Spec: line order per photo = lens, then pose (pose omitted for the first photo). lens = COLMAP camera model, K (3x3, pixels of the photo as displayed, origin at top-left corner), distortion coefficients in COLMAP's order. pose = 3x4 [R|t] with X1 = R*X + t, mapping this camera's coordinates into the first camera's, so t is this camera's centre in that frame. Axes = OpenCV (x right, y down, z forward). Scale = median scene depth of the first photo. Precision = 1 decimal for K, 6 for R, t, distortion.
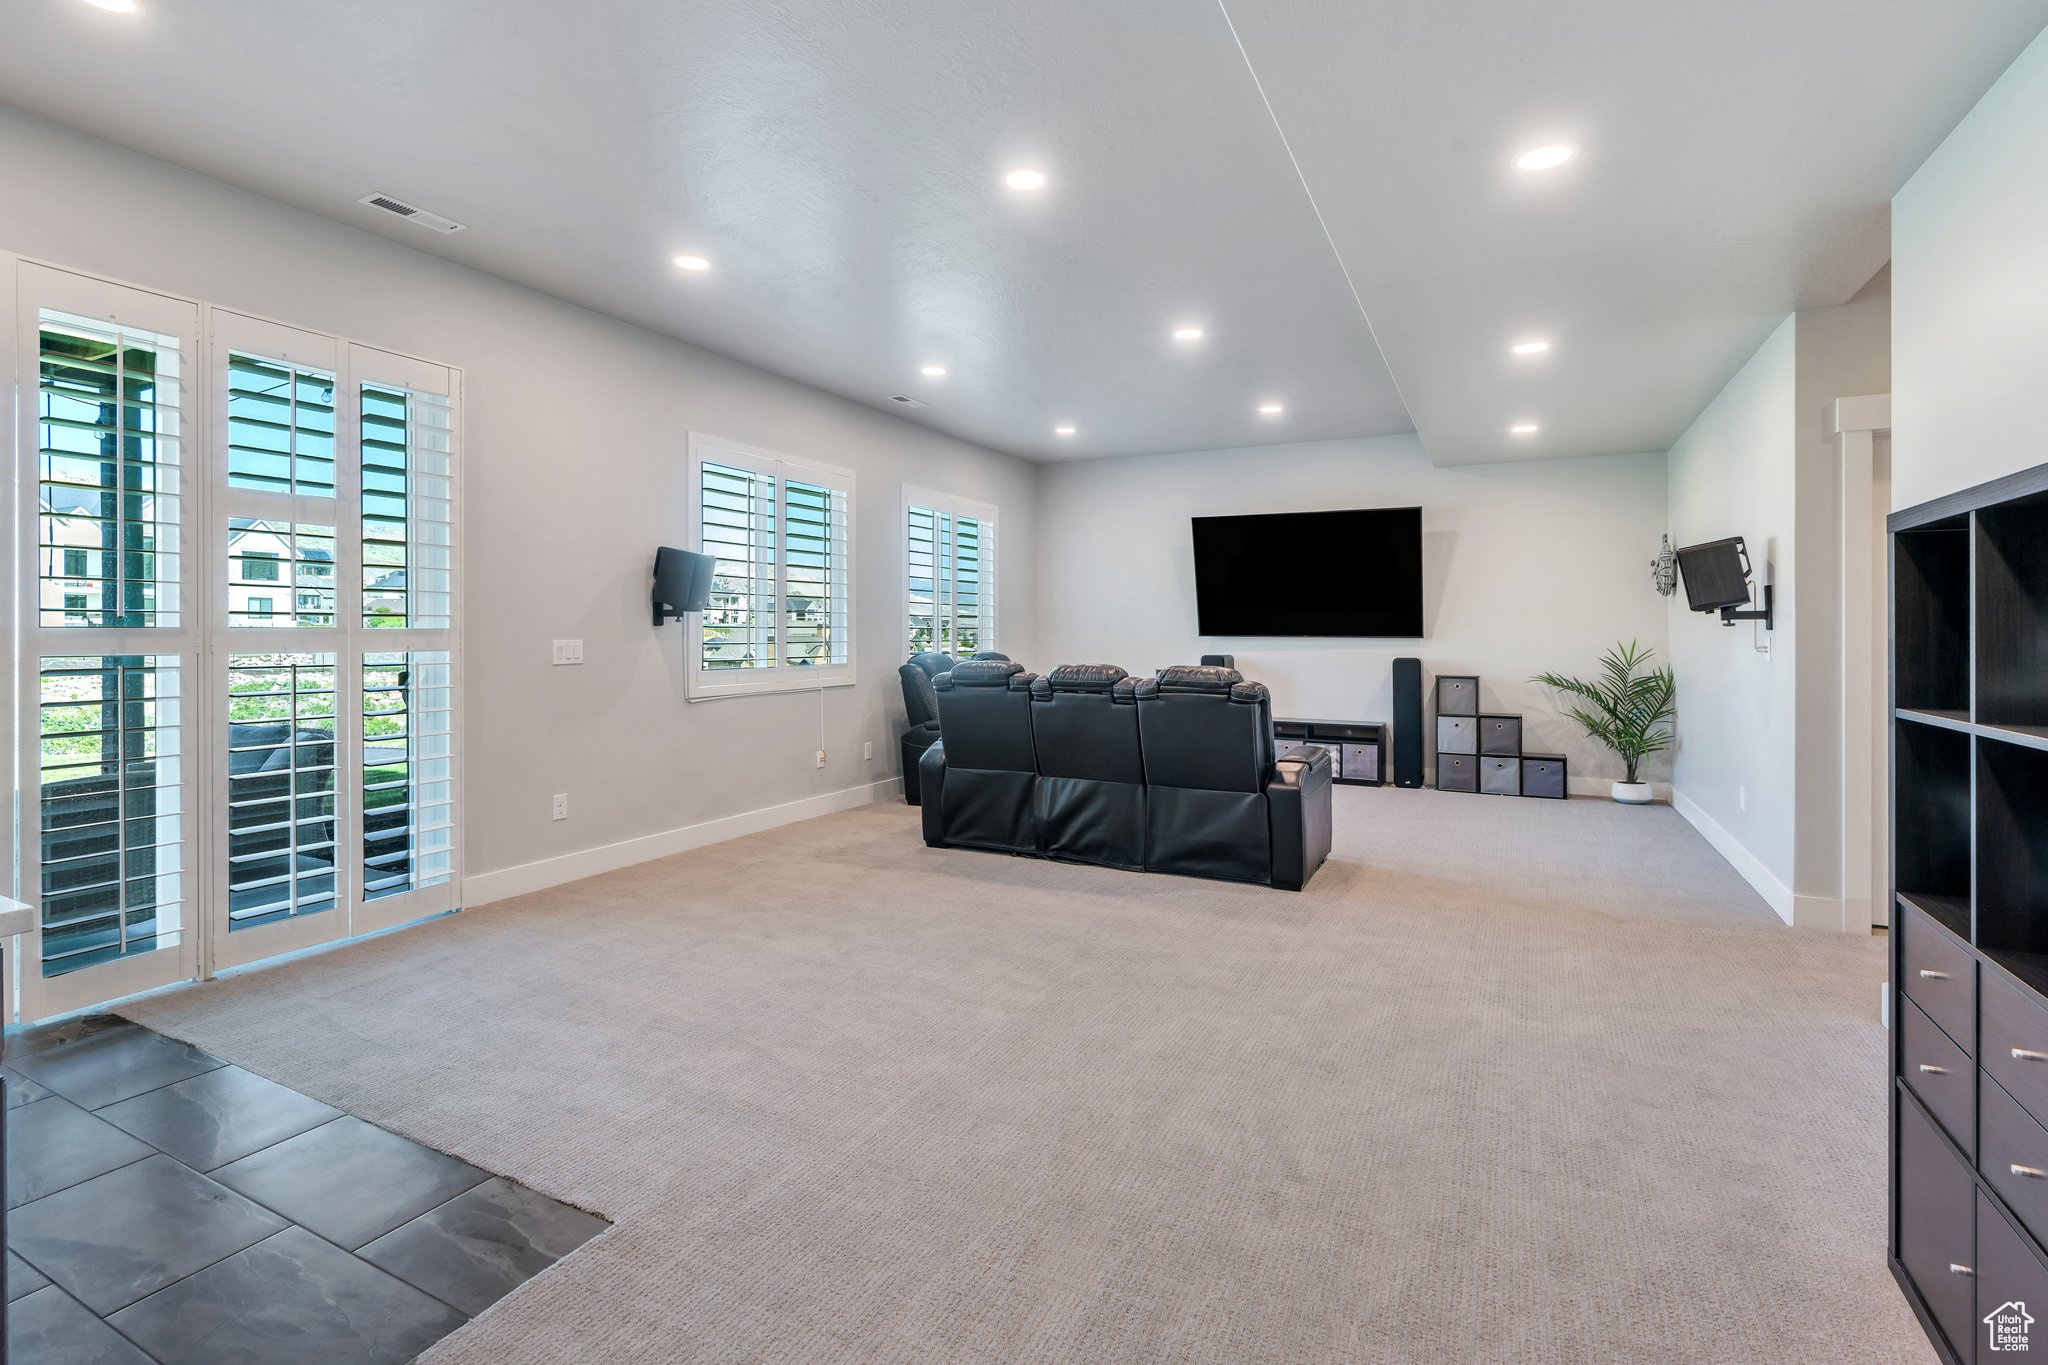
lens RADIAL K [[904.8, 0, 1069.8], [0, 904.8, 644.5], [0, 0, 1]] dist [0.015391, 0.000144]
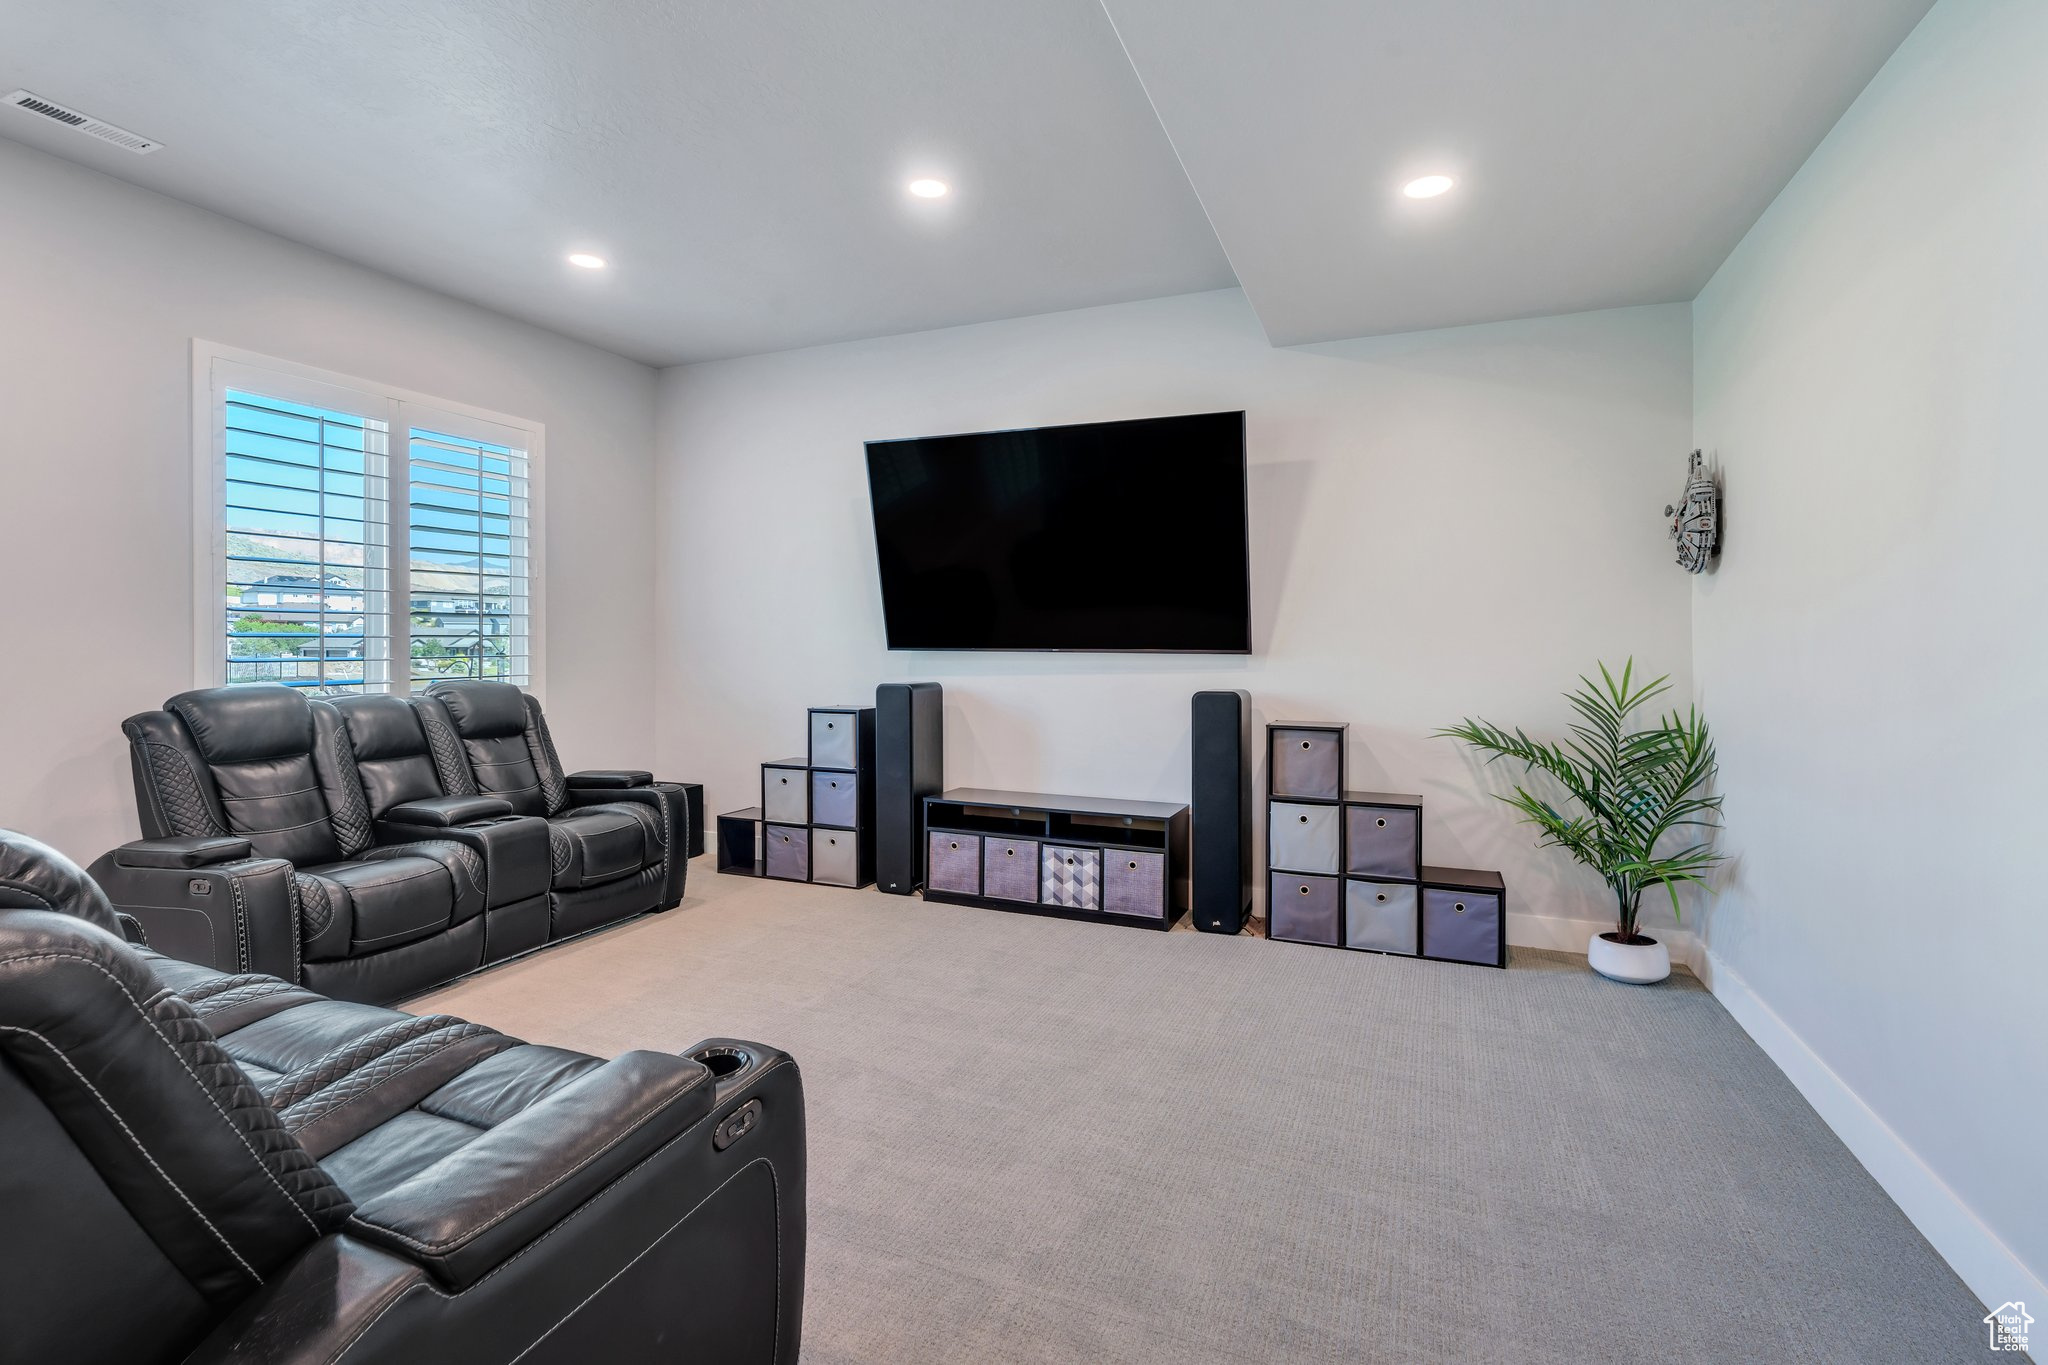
lens RADIAL K [[935.5, 0, 1029.8], [0, 935.5, 662.7], [0, 0, 1]] dist [-0.002422, 0.000313]
pose [[0.998277, 0.002180, 0.058642, 0.233962], [-0.002375, 0.999992, 0.003252, -0.003936], [-0.058635, -0.003386, 0.998274, 0.463224]]
